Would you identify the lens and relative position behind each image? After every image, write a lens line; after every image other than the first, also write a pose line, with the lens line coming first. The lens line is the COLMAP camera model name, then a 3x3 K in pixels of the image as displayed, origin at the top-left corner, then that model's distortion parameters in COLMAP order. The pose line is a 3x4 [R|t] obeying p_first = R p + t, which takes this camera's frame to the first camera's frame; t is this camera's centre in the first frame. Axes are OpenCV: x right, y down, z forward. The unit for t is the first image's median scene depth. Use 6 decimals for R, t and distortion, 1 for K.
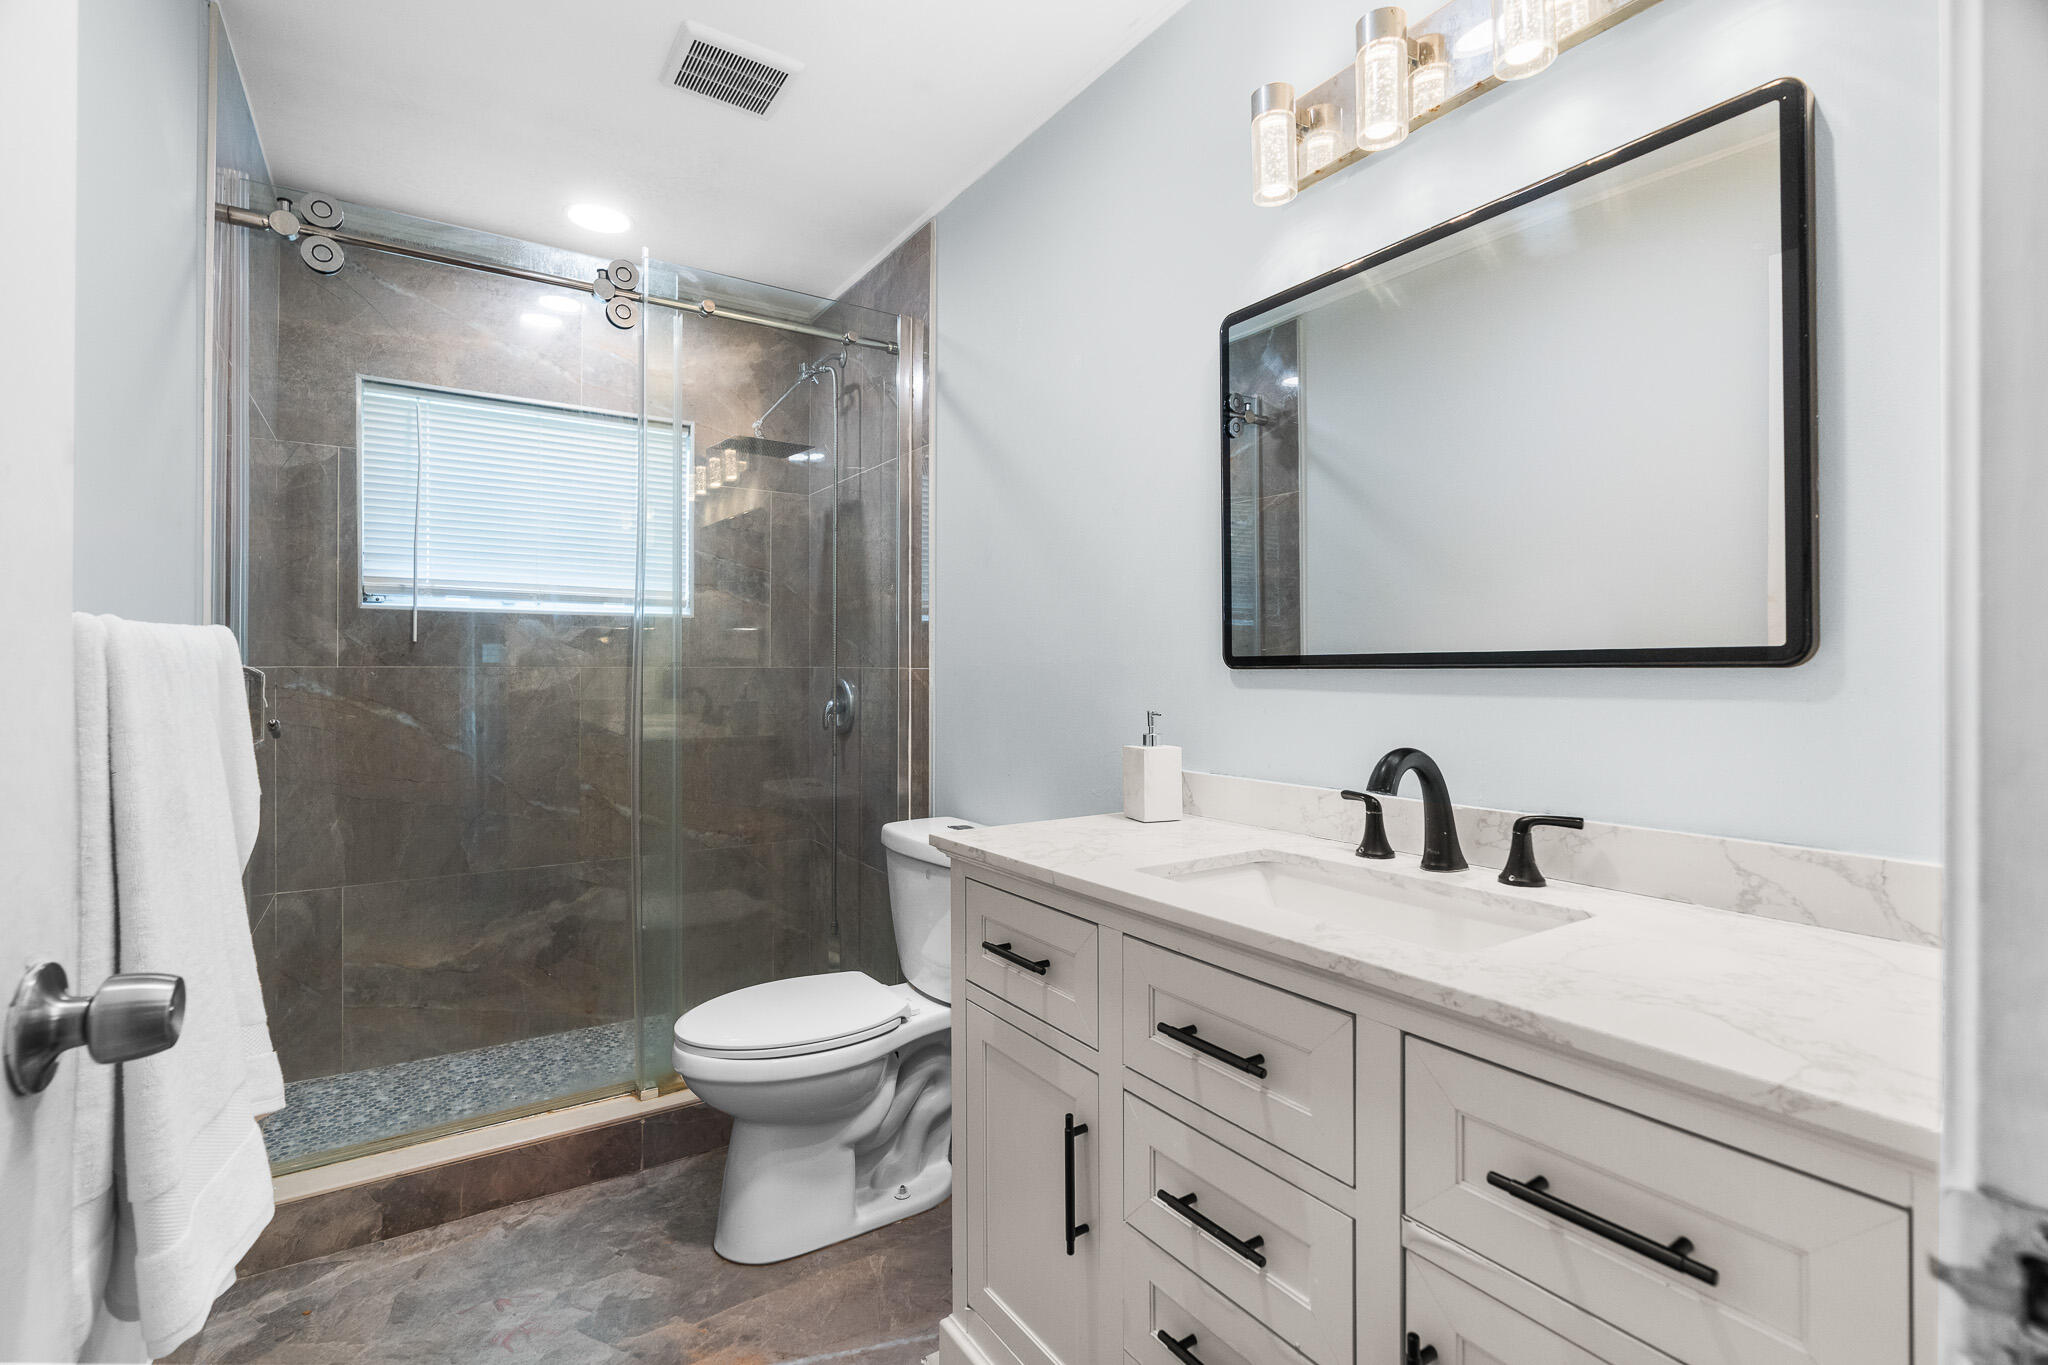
lens RADIAL K [[934.3, 0, 1011.2], [0, 934.3, 672.5], [0, 0, 1]] dist [-0.010578, 0.003230]
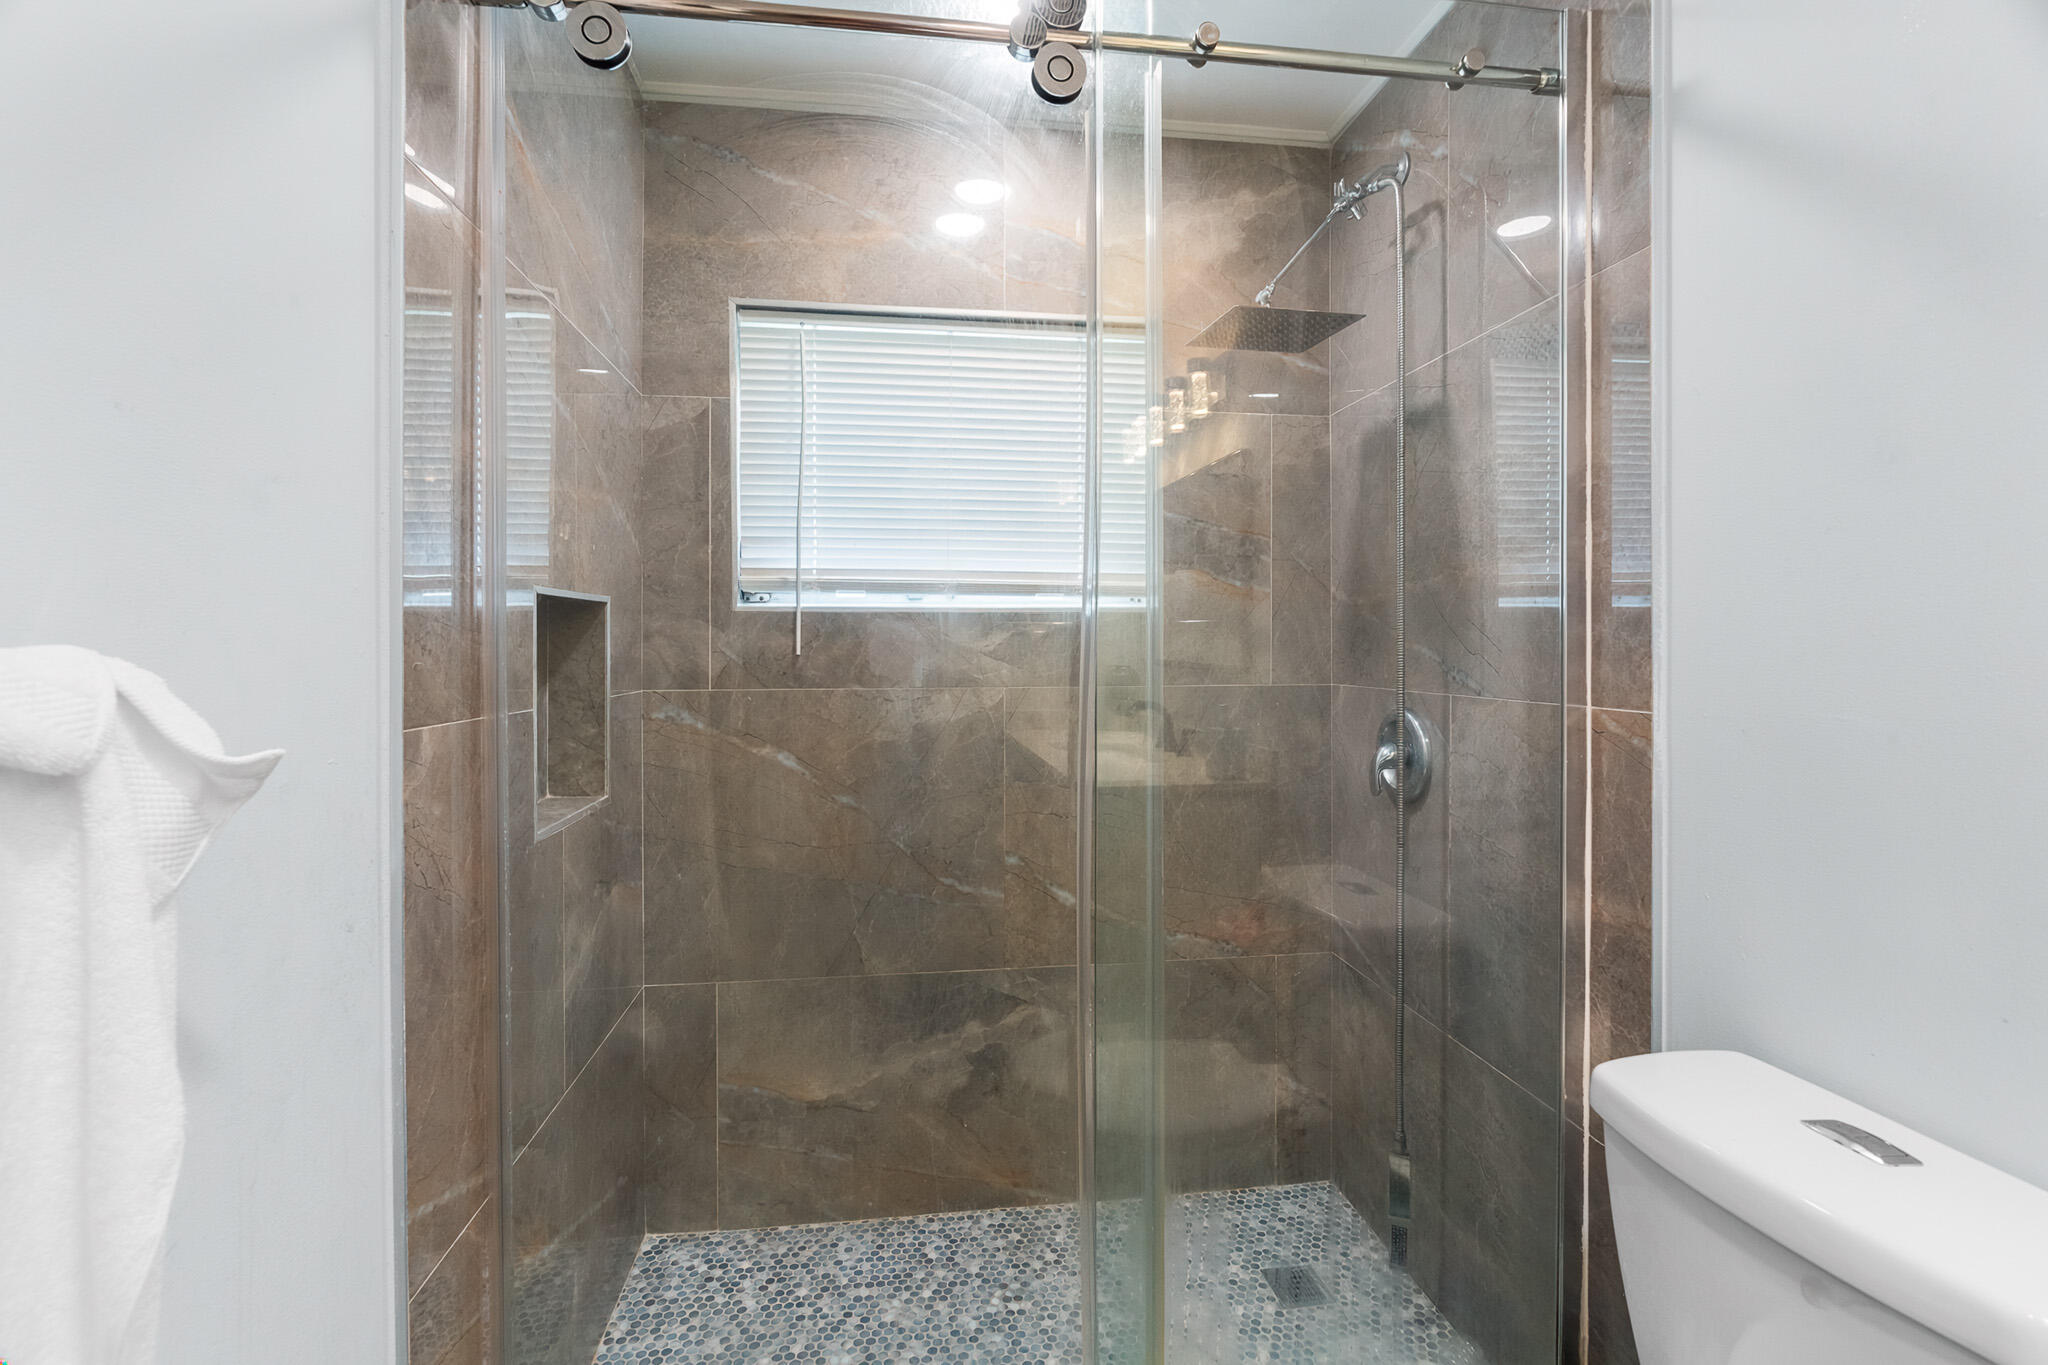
lens RADIAL K [[934.3, 0, 1017.4], [0, 934.3, 667.7], [0, 0, 1]] dist [-0.010578, 0.003230]
pose [[0.905837, 0.001670, -0.423623, -0.170019], [0.003264, 0.999935, 0.010921, -0.030145], [0.423613, -0.011276, 0.905773, 0.400251]]
